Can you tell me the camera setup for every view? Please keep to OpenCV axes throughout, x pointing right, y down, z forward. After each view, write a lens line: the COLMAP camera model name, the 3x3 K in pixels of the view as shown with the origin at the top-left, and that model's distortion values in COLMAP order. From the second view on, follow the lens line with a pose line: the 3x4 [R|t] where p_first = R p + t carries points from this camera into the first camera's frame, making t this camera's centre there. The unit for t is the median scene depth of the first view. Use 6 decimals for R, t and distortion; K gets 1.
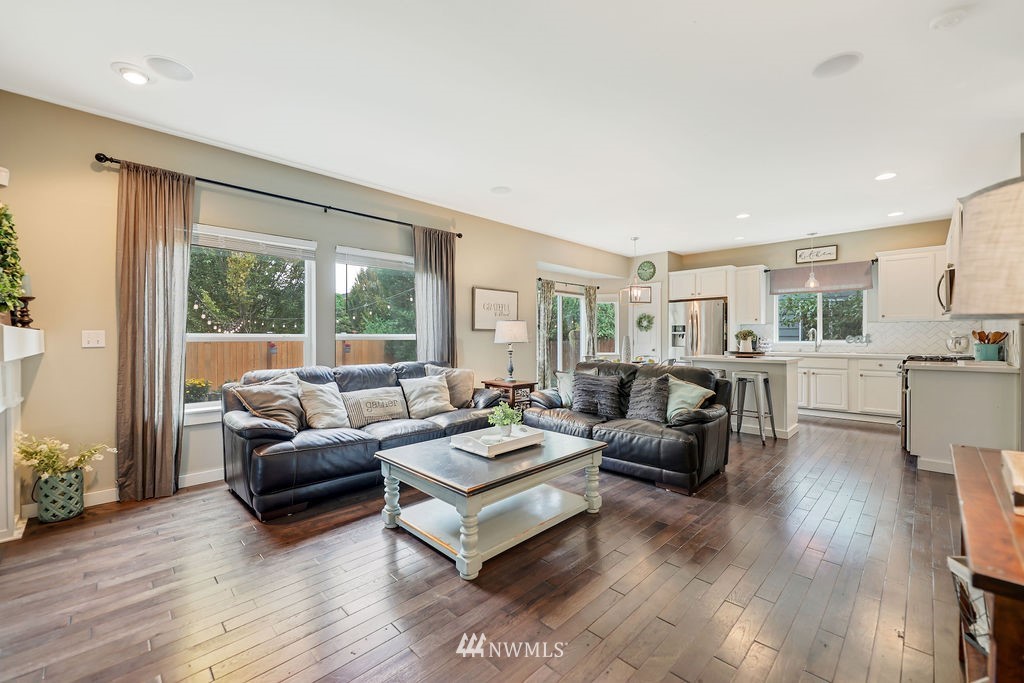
lens RADIAL K [[416.8, 0, 507.9], [0, 416.8, 336.6], [0, 0, 1]] dist [-0.002071, -0.003083]
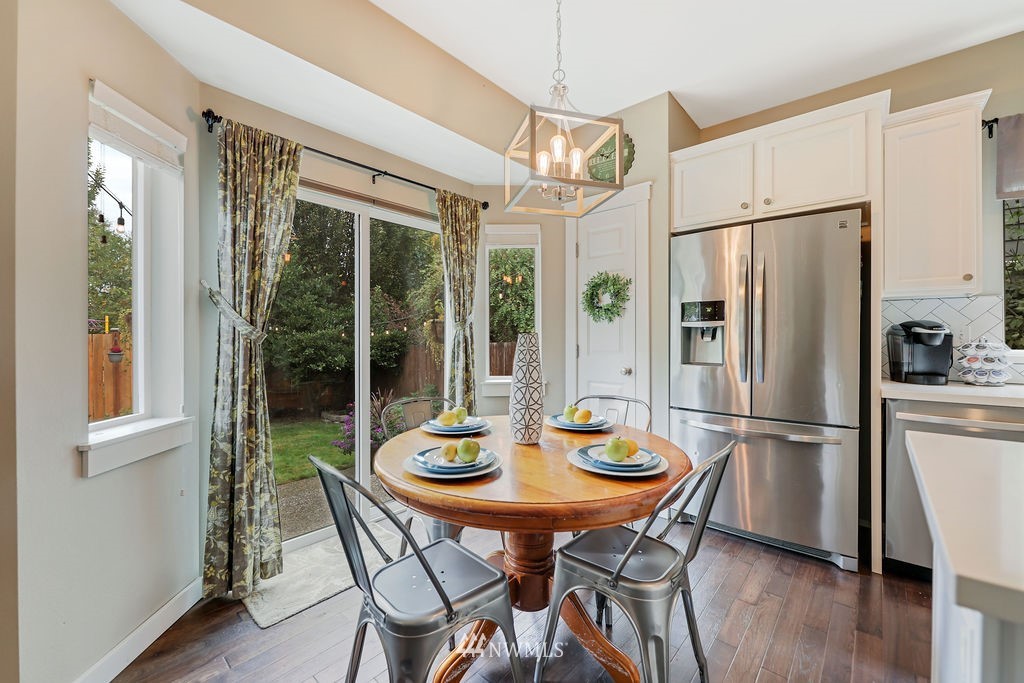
lens RADIAL K [[416.8, 0, 507.9], [0, 416.8, 336.6], [0, 0, 1]] dist [-0.002071, -0.003083]
pose [[0.997703, 0.000580, 0.067745, 0.219808], [-0.000931, 0.999986, 0.005145, -0.000332], [-0.067741, -0.005196, 0.997689, 0.644782]]
